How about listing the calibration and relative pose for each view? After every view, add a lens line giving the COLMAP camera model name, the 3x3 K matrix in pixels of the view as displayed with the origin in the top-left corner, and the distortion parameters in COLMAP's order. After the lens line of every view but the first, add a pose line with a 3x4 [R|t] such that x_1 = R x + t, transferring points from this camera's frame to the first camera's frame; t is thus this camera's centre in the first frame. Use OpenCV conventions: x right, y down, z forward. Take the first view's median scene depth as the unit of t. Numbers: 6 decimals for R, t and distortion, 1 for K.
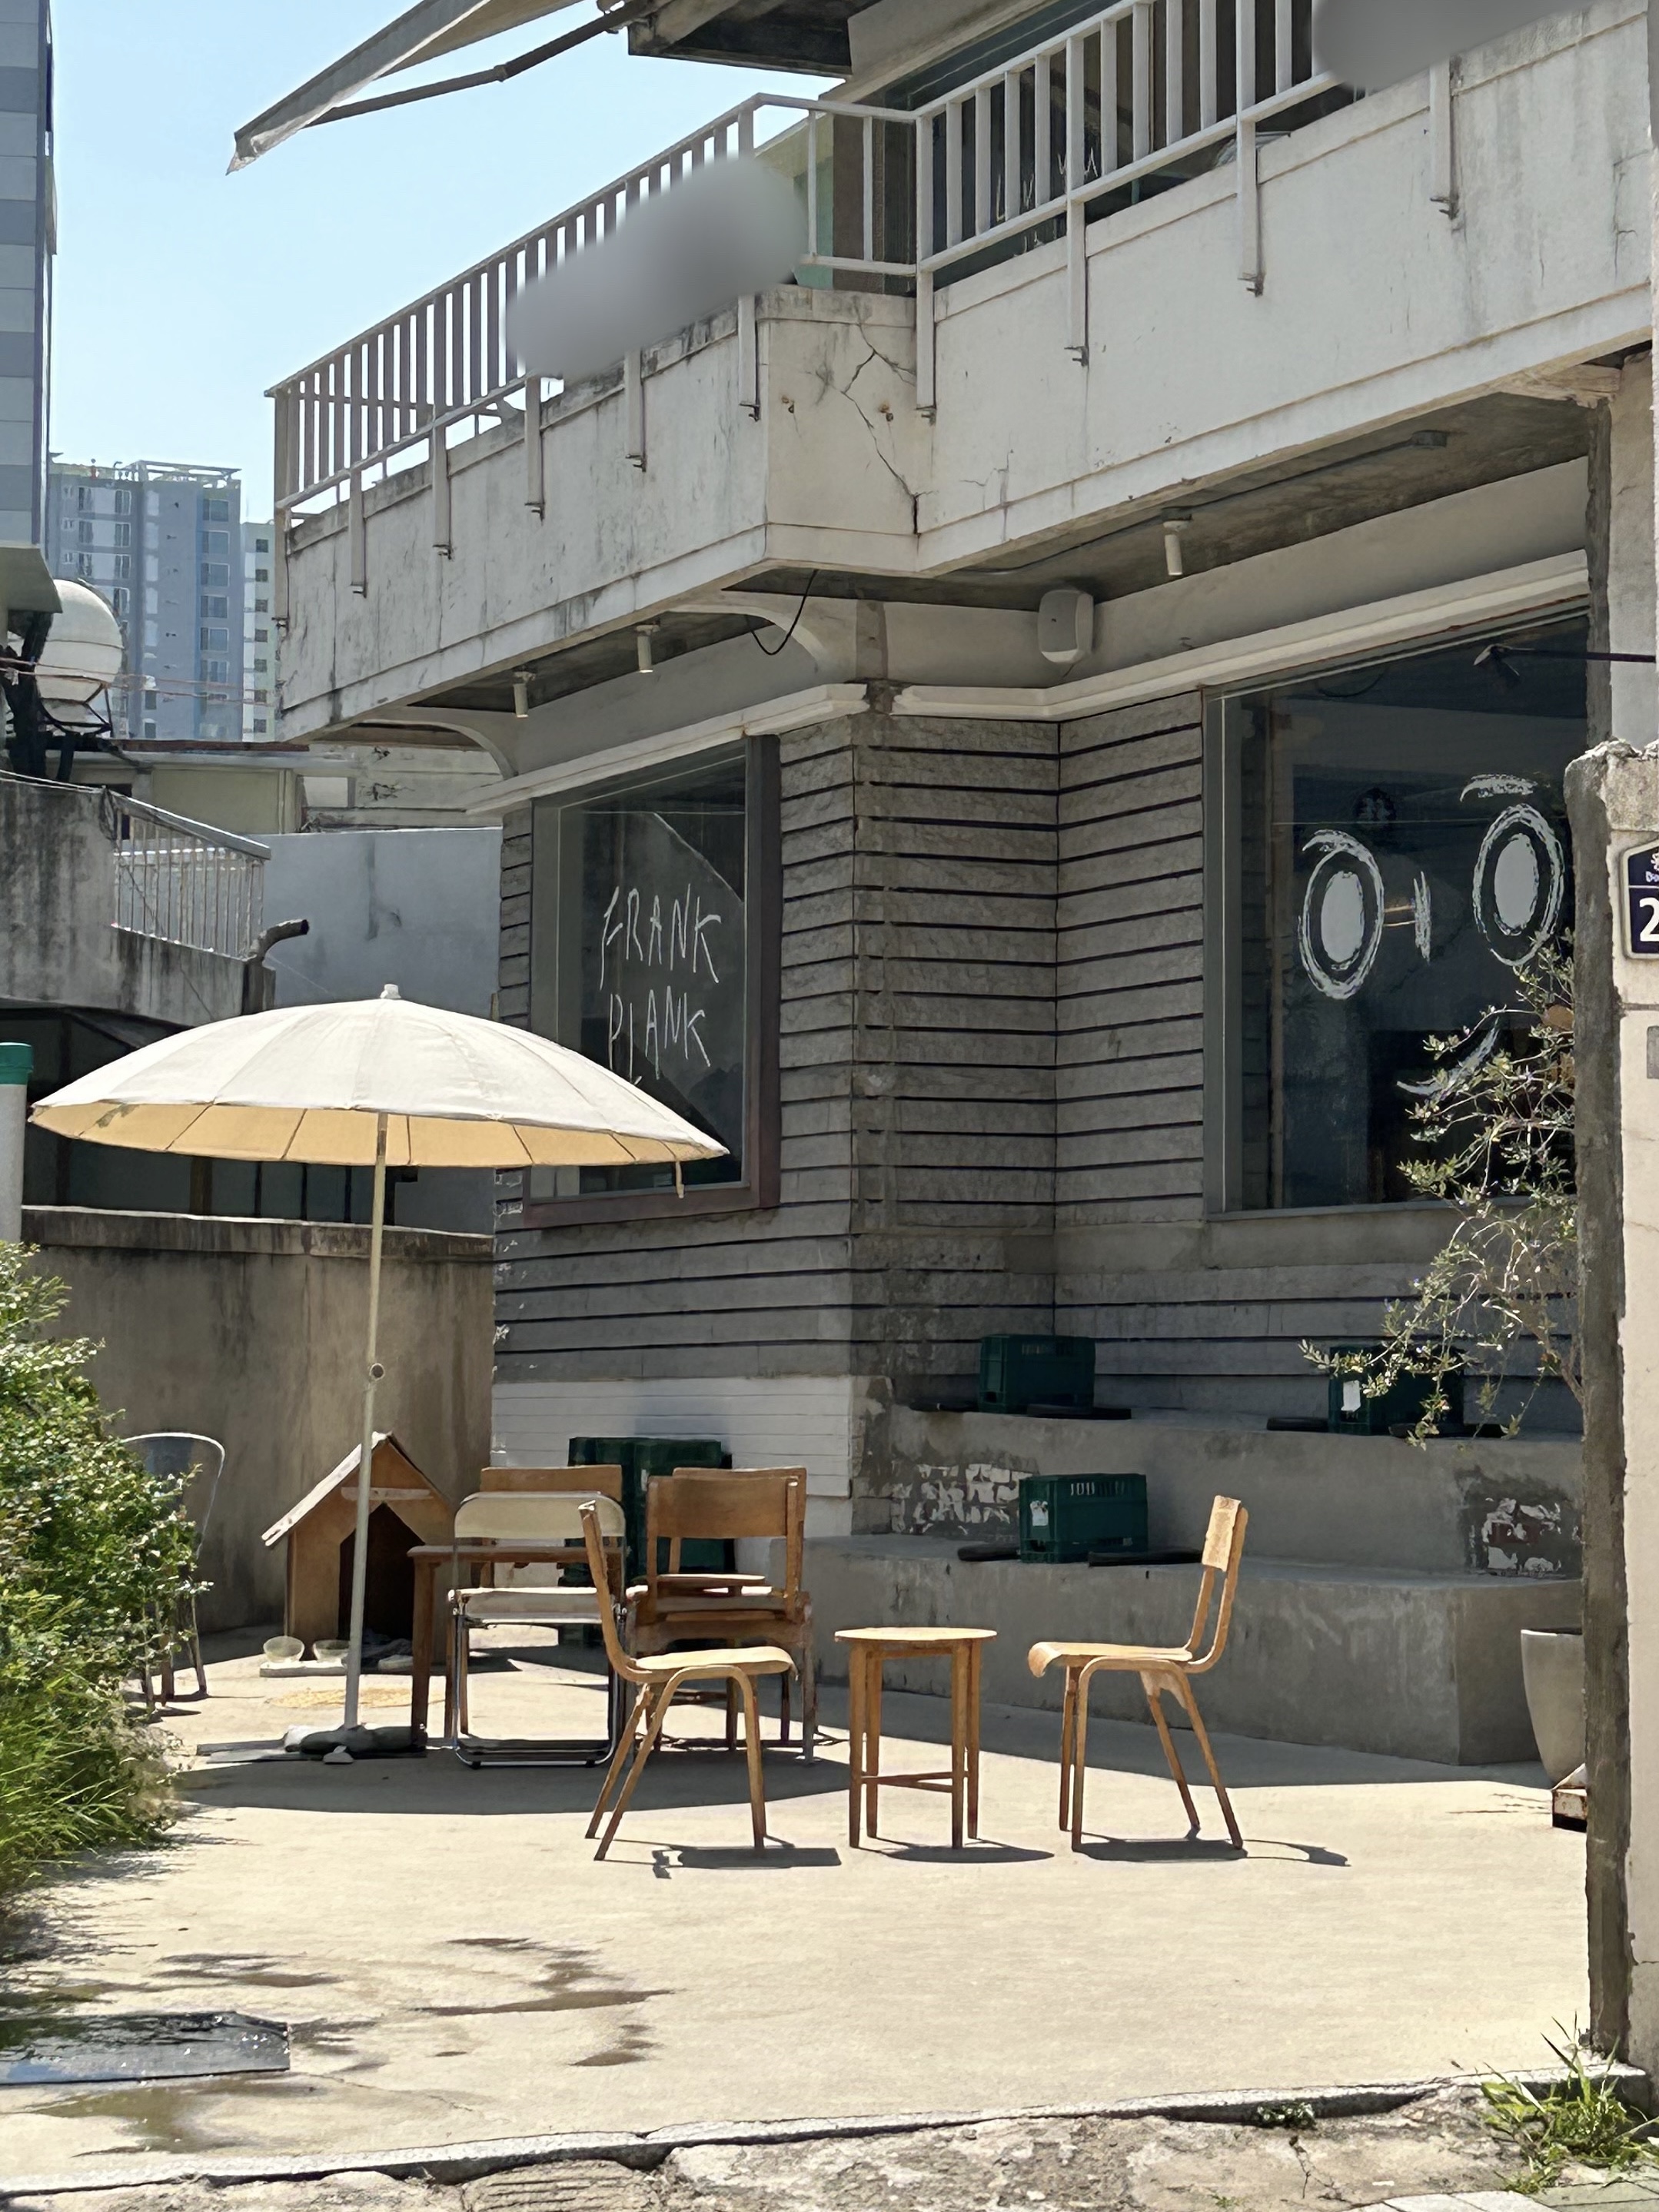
lens RADIAL K [[5155.1, 0, 829.5], [0, 5155.1, 1106.0], [0, 0, 1]] dist [-0.238830, 0.520222]
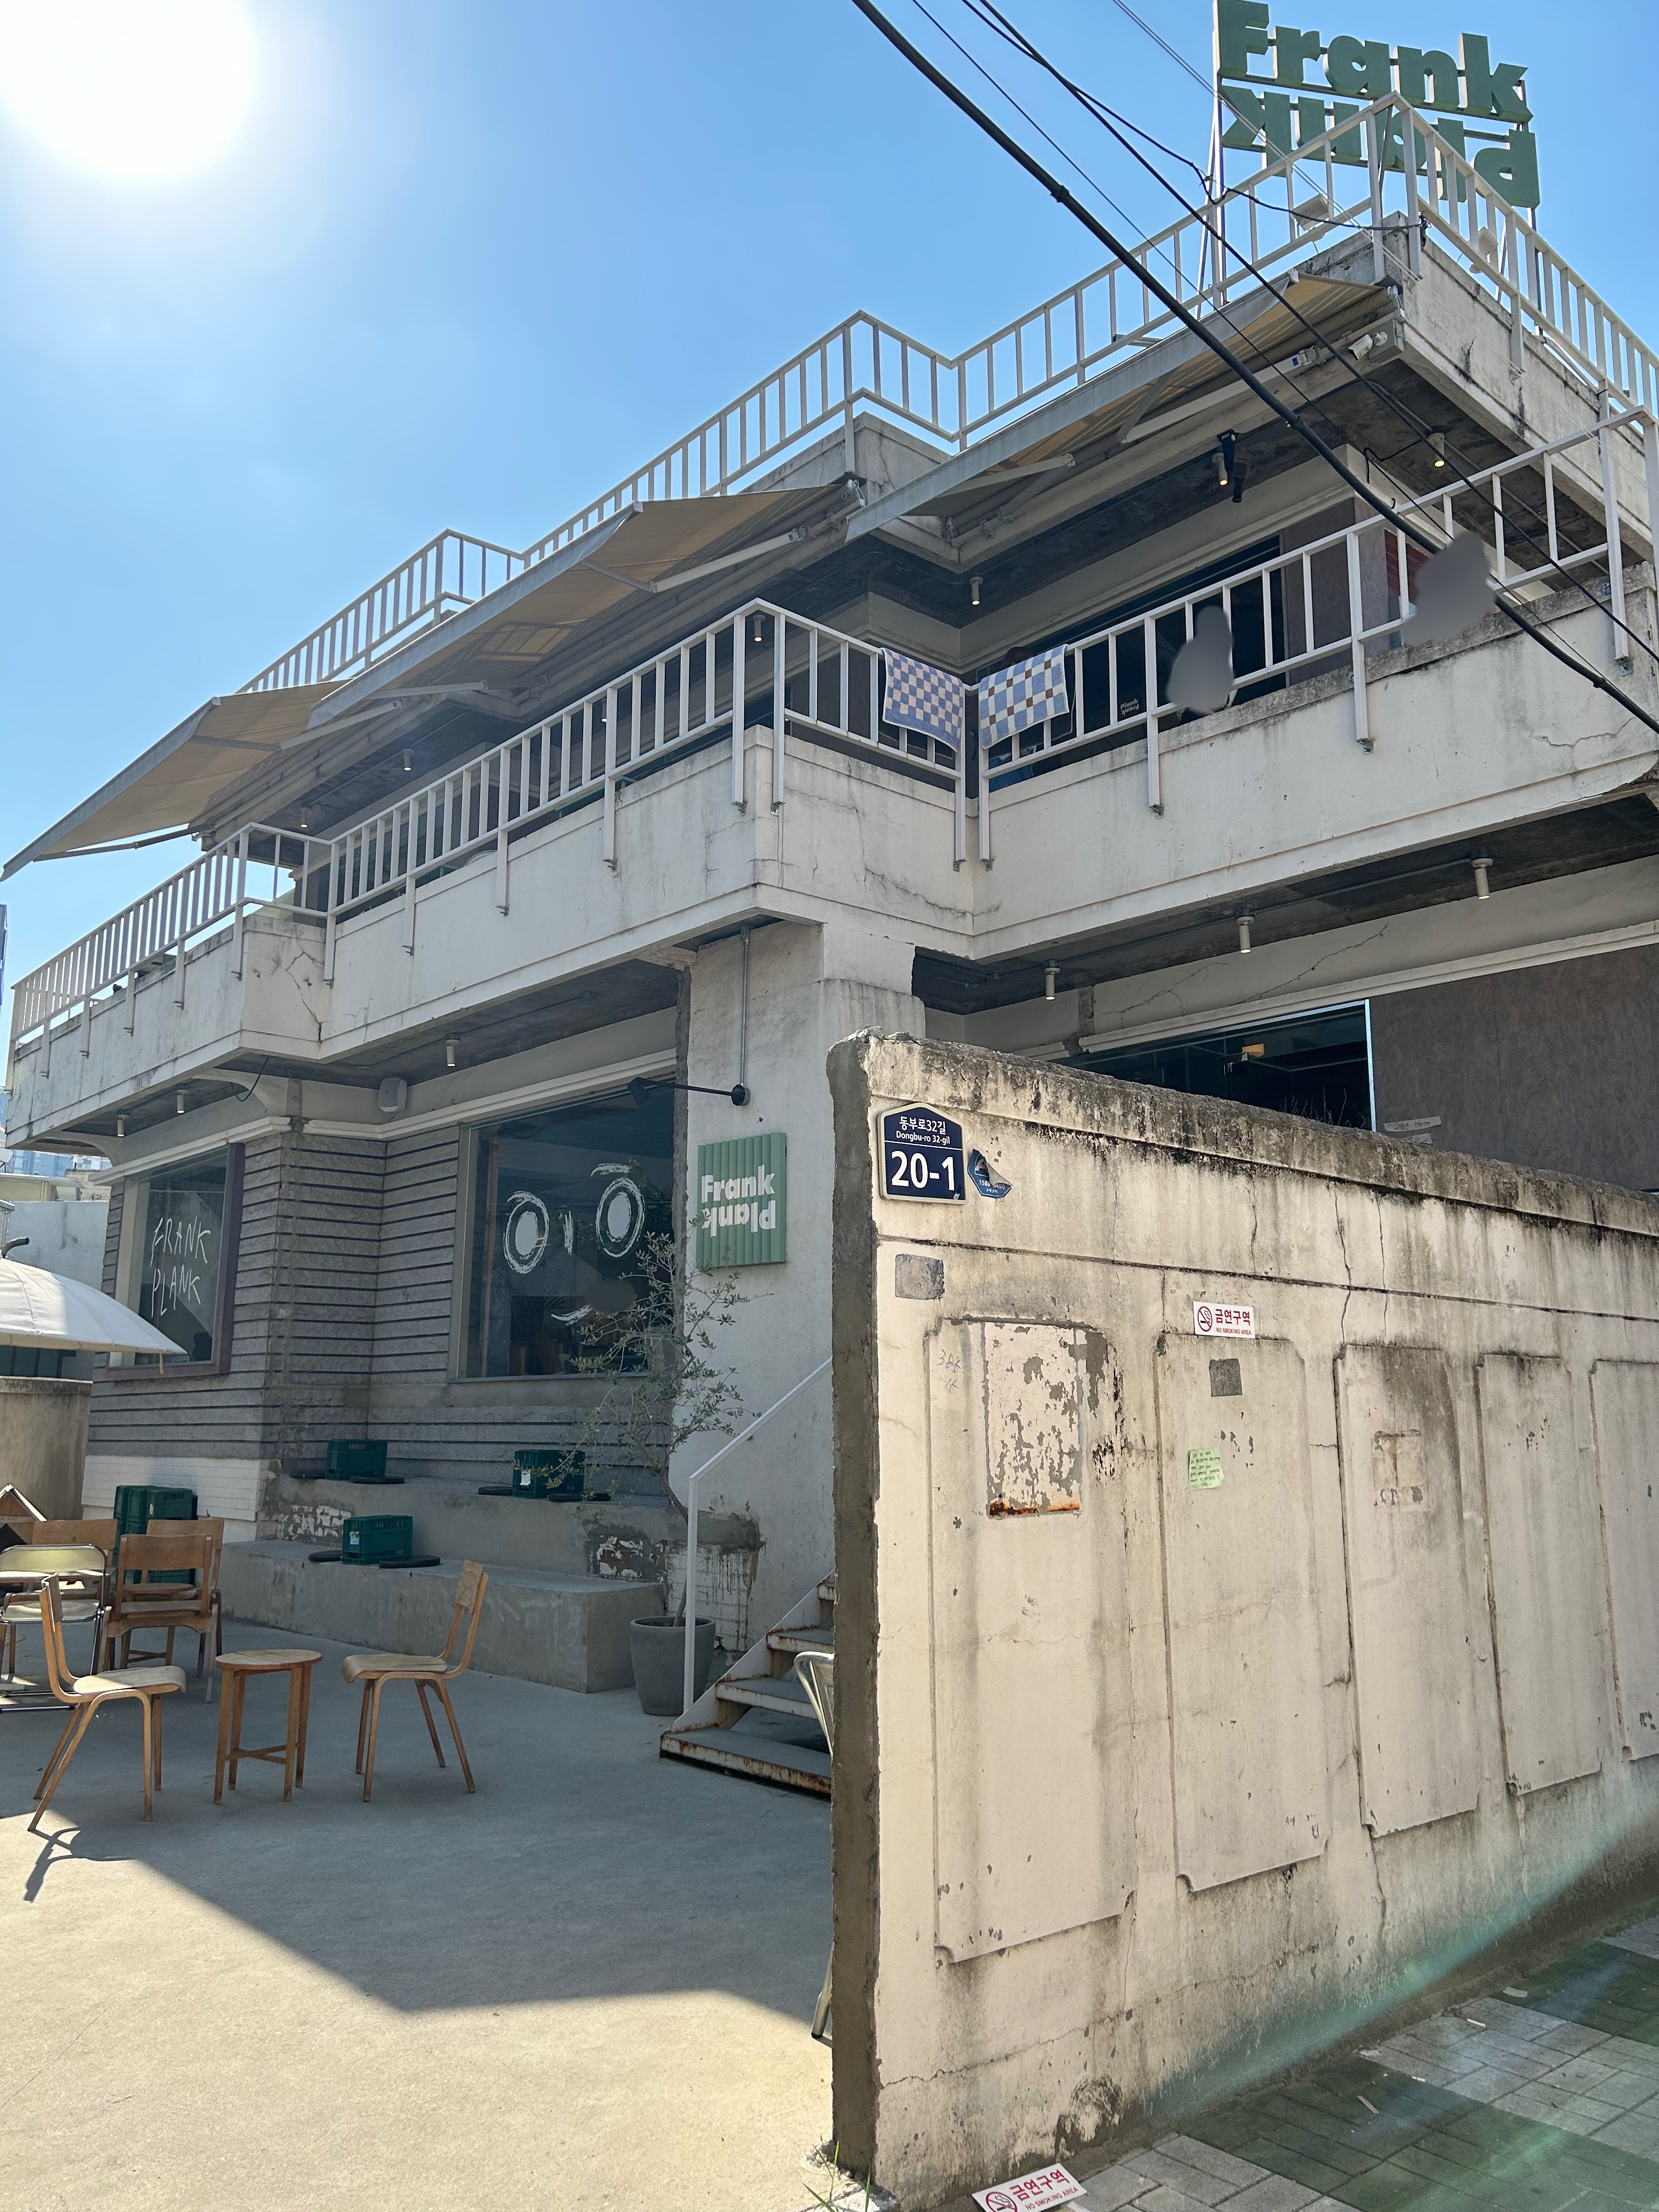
lens RADIAL K [[1624.9, 0, 829.5], [0, 1624.9, 1106.0], [0, 0, 1]] dist [0.098179, -0.242200]
pose [[0.950110, 0.059584, 0.306171, 0.011661], [-0.016816, 0.989942, -0.140469, 0.002183], [-0.311461, 0.128312, 0.941556, 0.325913]]
